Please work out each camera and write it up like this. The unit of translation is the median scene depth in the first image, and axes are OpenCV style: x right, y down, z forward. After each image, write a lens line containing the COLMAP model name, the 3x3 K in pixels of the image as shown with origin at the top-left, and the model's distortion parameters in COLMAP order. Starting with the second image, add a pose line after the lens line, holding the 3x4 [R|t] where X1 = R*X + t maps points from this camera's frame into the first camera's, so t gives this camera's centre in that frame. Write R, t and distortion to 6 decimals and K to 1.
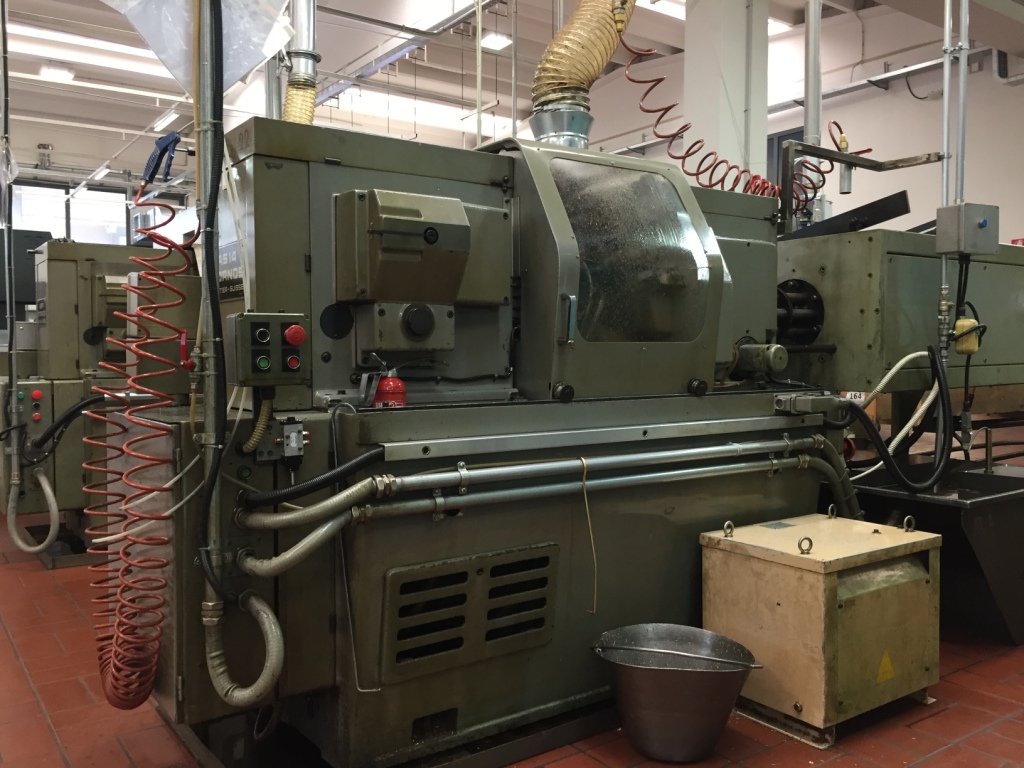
lens RADIAL K [[877.2, 0, 509.2], [0, 877.2, 383.6], [0, 0, 1]] dist [0.081436, -0.124763]
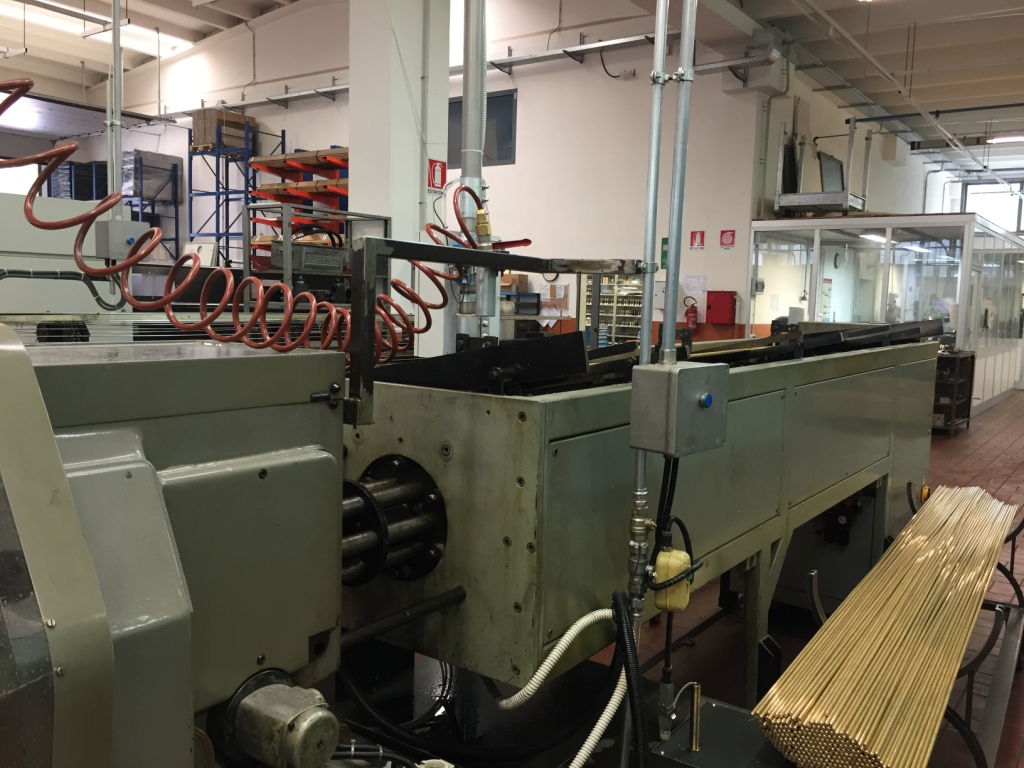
lens RADIAL K [[877.2, 0, 509.2], [0, 877.2, 383.6], [0, 0, 1]] dist [0.081436, -0.124763]
pose [[0.947685, -0.000627, 0.319205, 0.294978], [-0.020480, 0.997818, 0.062762, -0.282050], [-0.318548, -0.066016, 0.945605, 0.639406]]
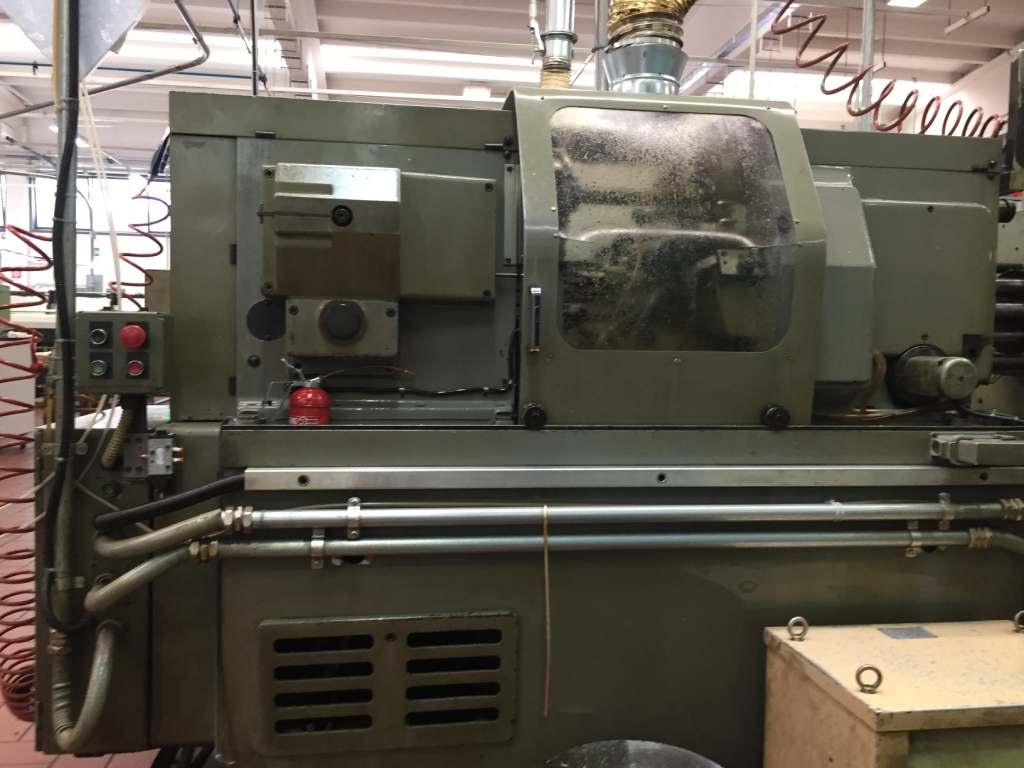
lens RADIAL K [[877.2, 0, 509.2], [0, 877.2, 383.6], [0, 0, 1]] dist [0.081436, -0.124763]
pose [[0.890279, 0.038614, -0.453776, 0.357007], [-0.035758, 0.999250, 0.014876, -0.026239], [0.454010, 0.002983, 0.890992, 0.292815]]
